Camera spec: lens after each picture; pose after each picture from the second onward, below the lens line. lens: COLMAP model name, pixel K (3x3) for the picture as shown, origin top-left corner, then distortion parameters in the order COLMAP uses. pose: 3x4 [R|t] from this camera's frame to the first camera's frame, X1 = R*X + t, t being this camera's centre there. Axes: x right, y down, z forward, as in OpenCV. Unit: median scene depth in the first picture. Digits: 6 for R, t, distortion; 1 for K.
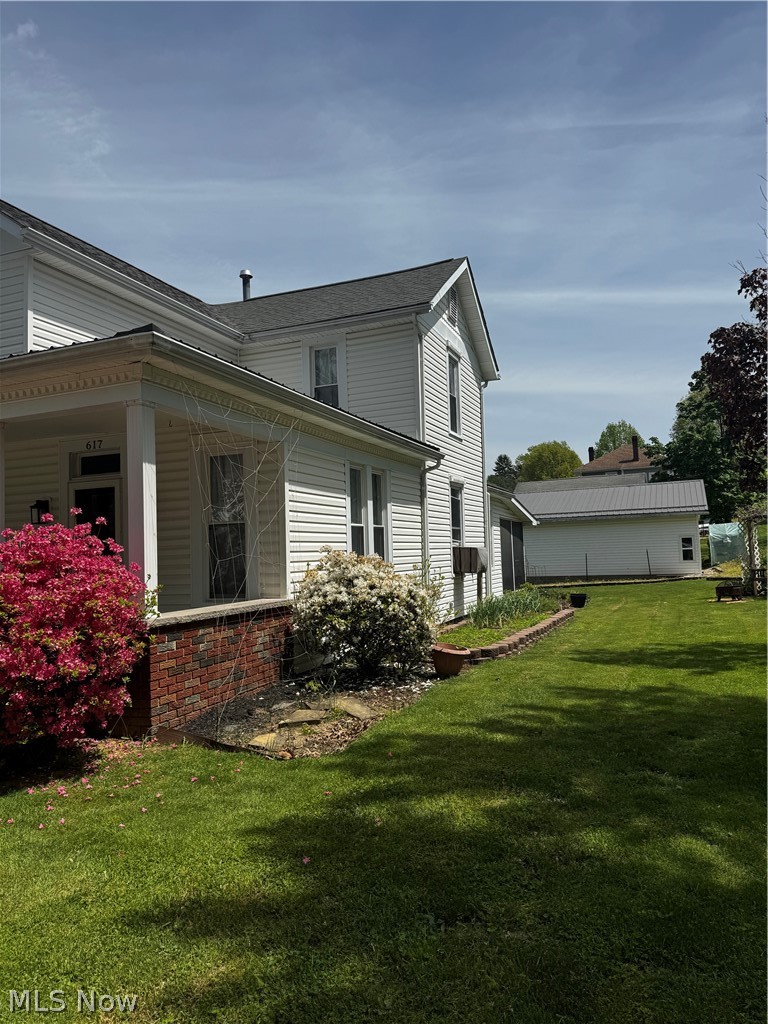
lens RADIAL K [[758.8, 0, 353.9], [0, 758.8, 505.5], [0, 0, 1]] dist [0.000459, -0.001156]
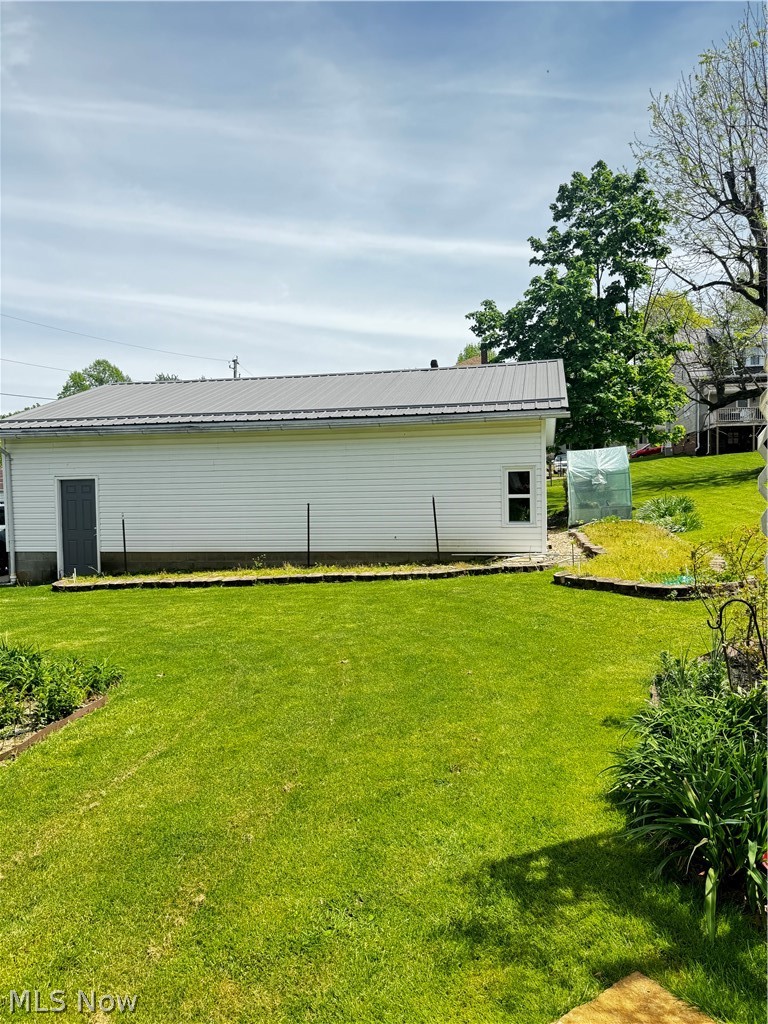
lens RADIAL K [[738.0, 0, 384.0], [0, 738.0, 512.0], [0, 0, 1]] dist [0.052778, -0.003739]
pose [[0.982075, 0.010255, 0.188209, 0.251917], [-0.026950, 0.995899, 0.086362, 0.028077], [-0.186552, -0.089886, 0.978325, 0.530978]]
